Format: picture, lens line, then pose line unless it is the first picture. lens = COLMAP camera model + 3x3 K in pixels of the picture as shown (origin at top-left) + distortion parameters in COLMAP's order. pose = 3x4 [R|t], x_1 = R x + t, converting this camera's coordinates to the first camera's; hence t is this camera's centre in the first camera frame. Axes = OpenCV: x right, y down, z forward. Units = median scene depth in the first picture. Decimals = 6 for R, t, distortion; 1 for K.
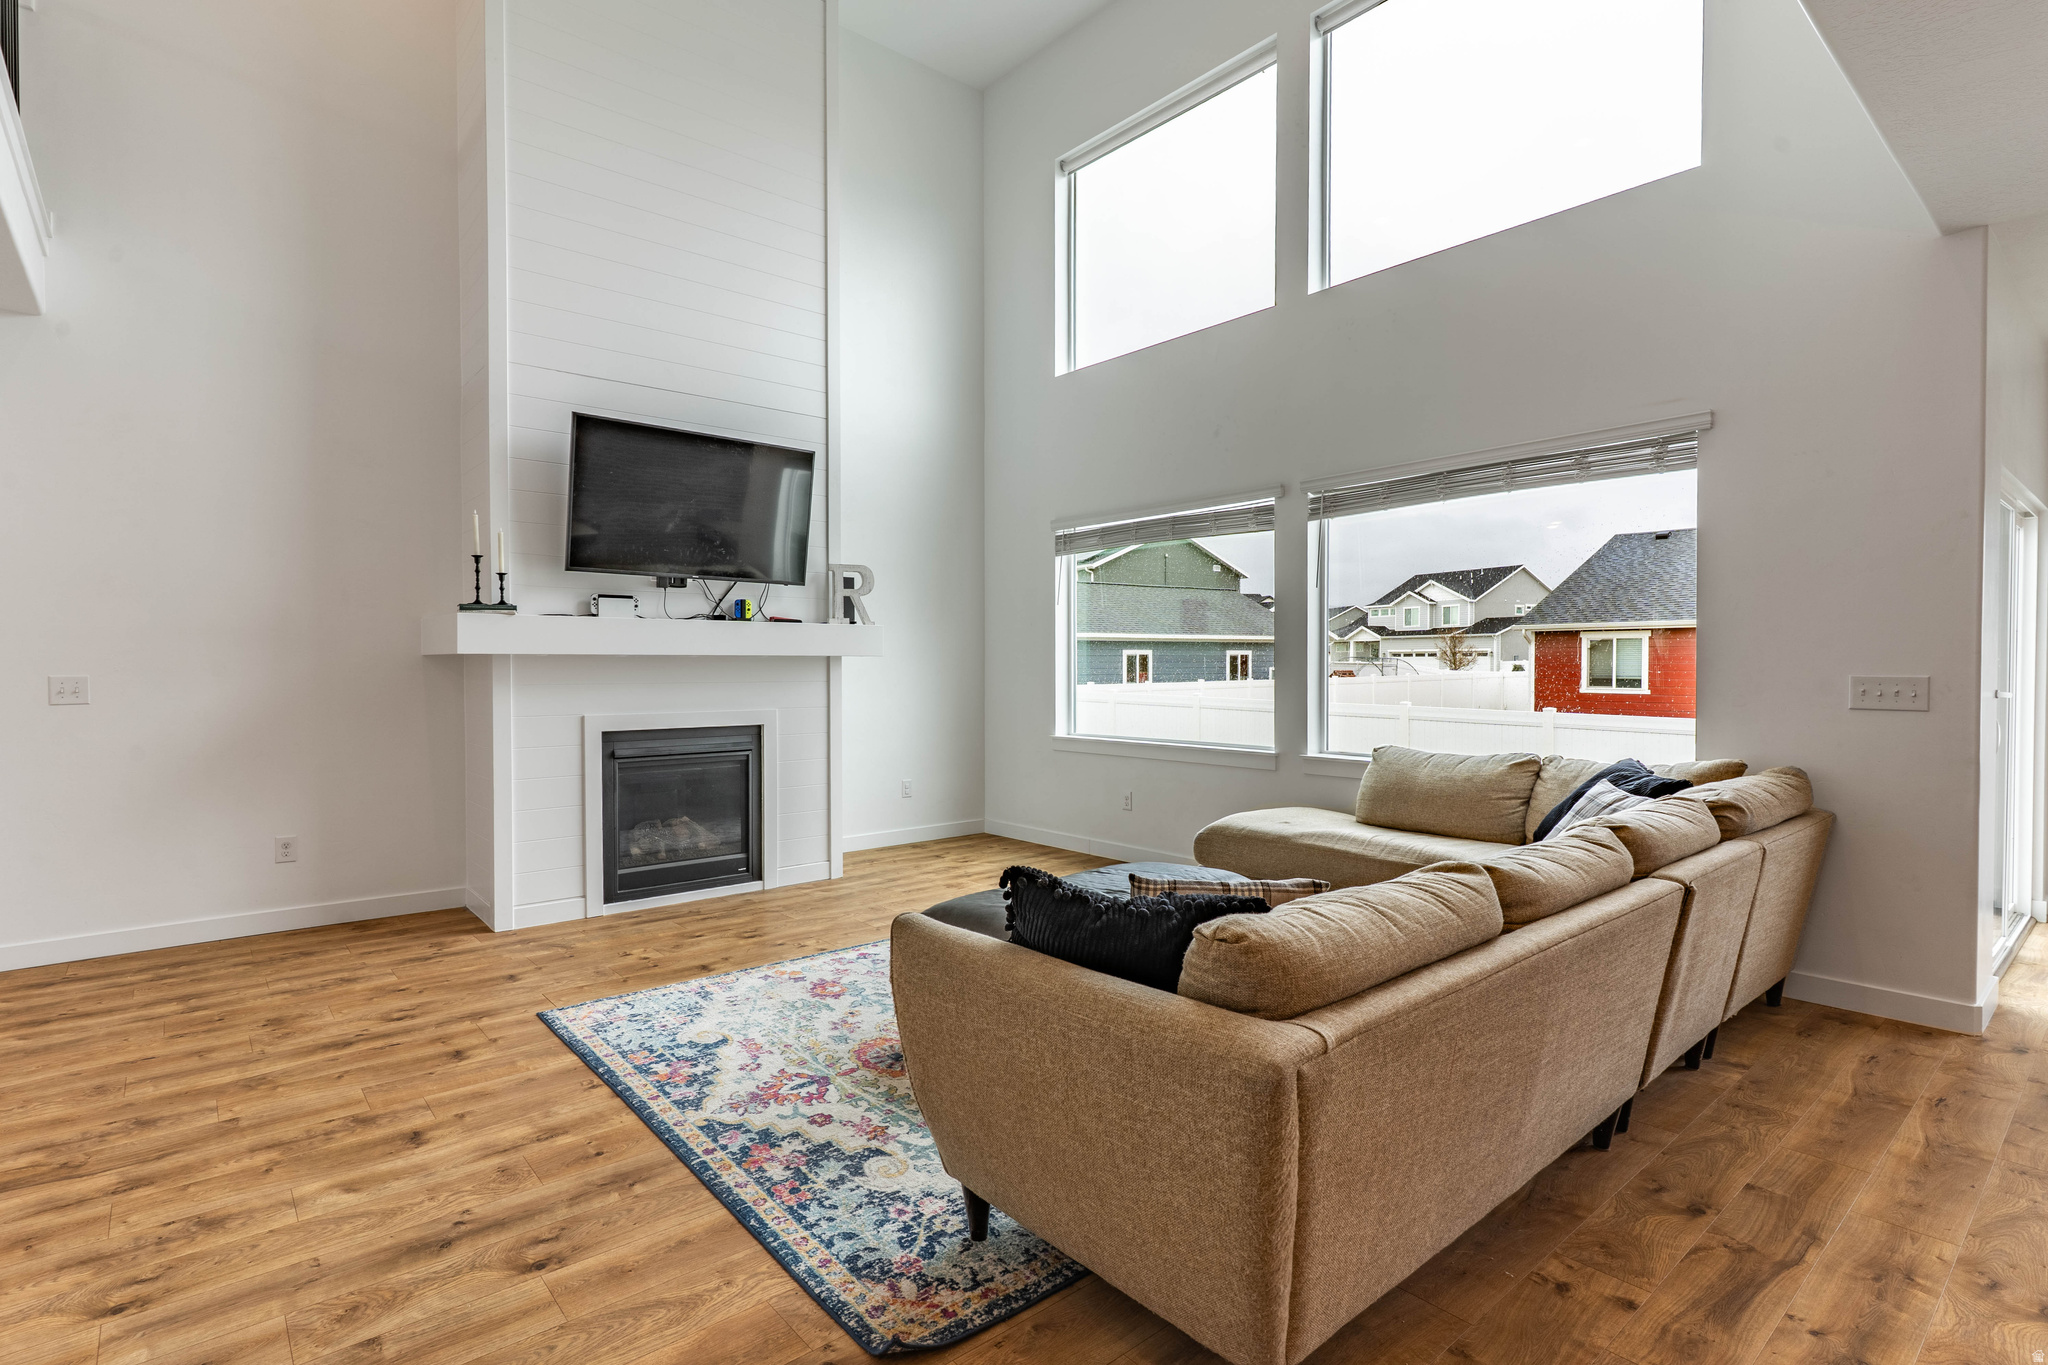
lens RADIAL K [[991.0, 0, 1009.7], [0, 991.0, 678.9], [0, 0, 1]] dist [0.005009, -0.000642]
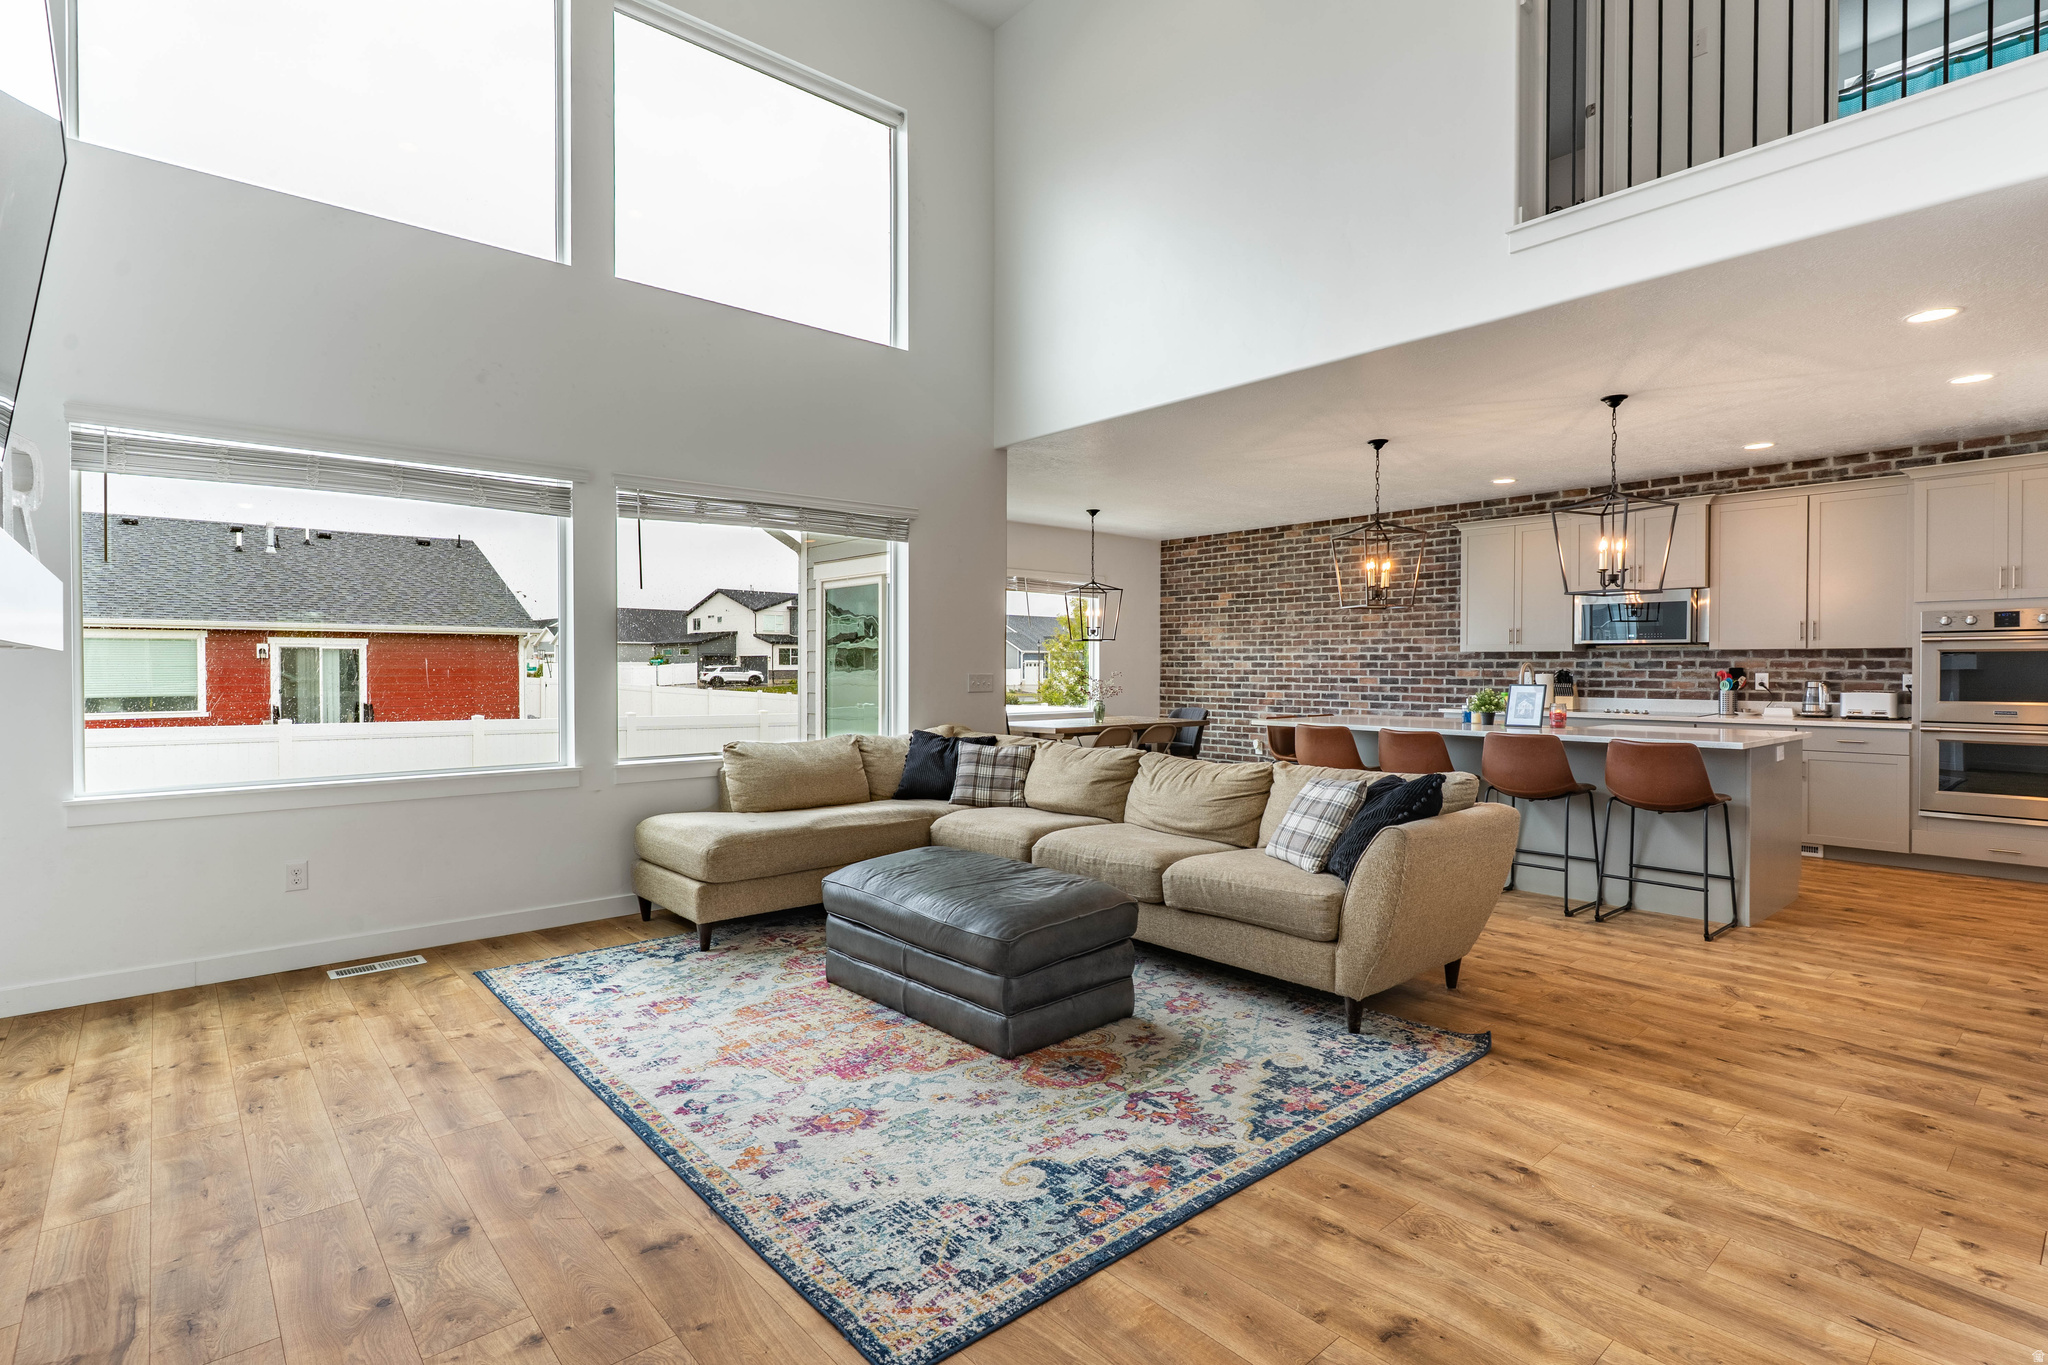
lens RADIAL K [[991.0, 0, 1009.3], [0, 991.0, 676.2], [0, 0, 1]] dist [0.005009, -0.000642]
pose [[-0.015698, -0.007229, 0.999851, -1.196008], [0.016150, 0.999842, 0.007483, -0.015079], [-0.999746, 0.016265, -0.015579, 1.177522]]
